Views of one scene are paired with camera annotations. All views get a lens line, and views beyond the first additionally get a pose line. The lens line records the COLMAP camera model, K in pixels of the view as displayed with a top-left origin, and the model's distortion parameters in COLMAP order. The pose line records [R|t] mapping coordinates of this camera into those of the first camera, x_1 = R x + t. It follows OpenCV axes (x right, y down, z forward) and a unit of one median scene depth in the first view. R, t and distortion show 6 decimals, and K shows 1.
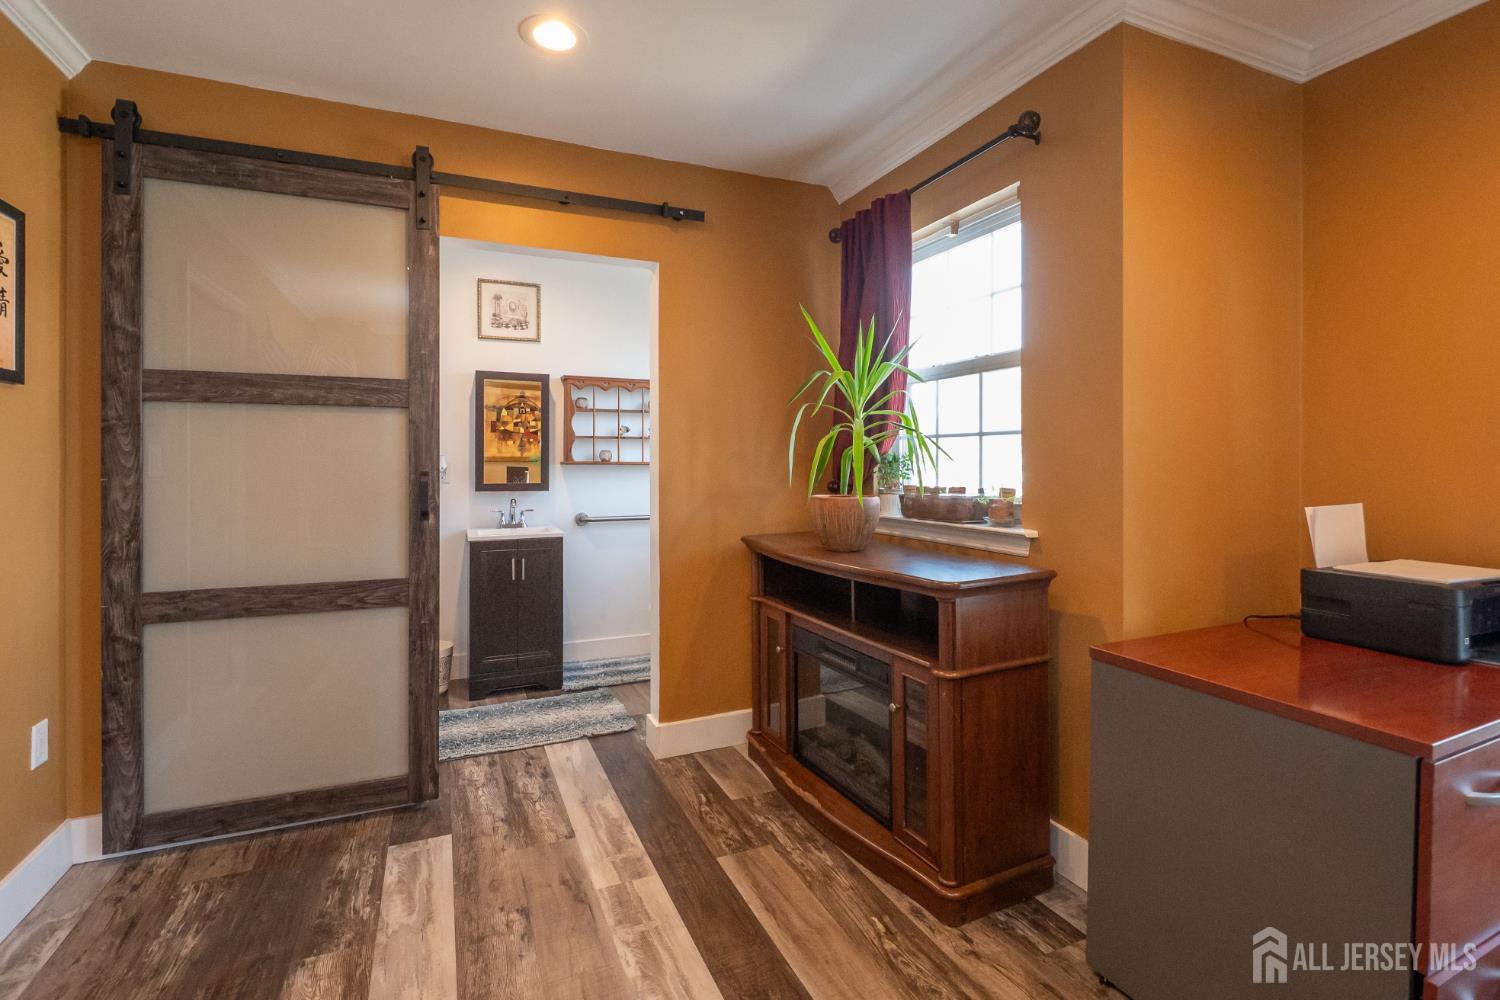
lens RADIAL K [[657.8, 0, 725.6], [0, 657.8, 471.3], [0, 0, 1]] dist [0.002837, -0.006134]
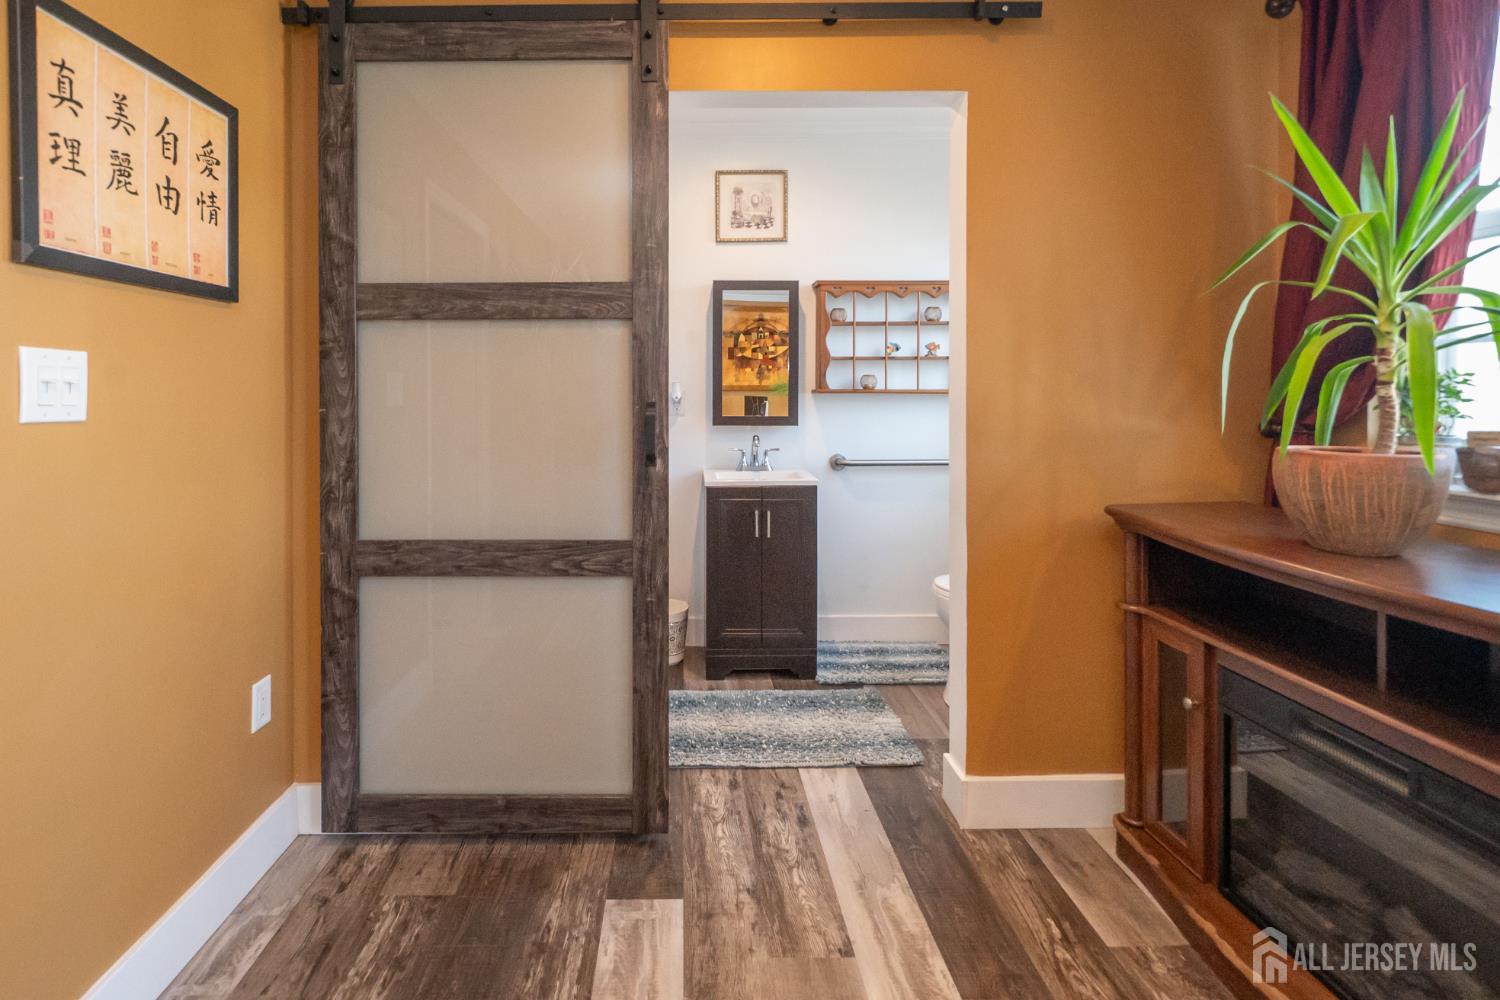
lens RADIAL K [[657.8, 0, 725.6], [0, 657.8, 471.3], [0, 0, 1]] dist [0.002837, -0.006134]
pose [[0.941447, 0.037395, -0.335080, -0.117972], [-0.001887, 0.994399, 0.105671, -0.000312], [0.337155, -0.098852, 0.936245, 0.308734]]
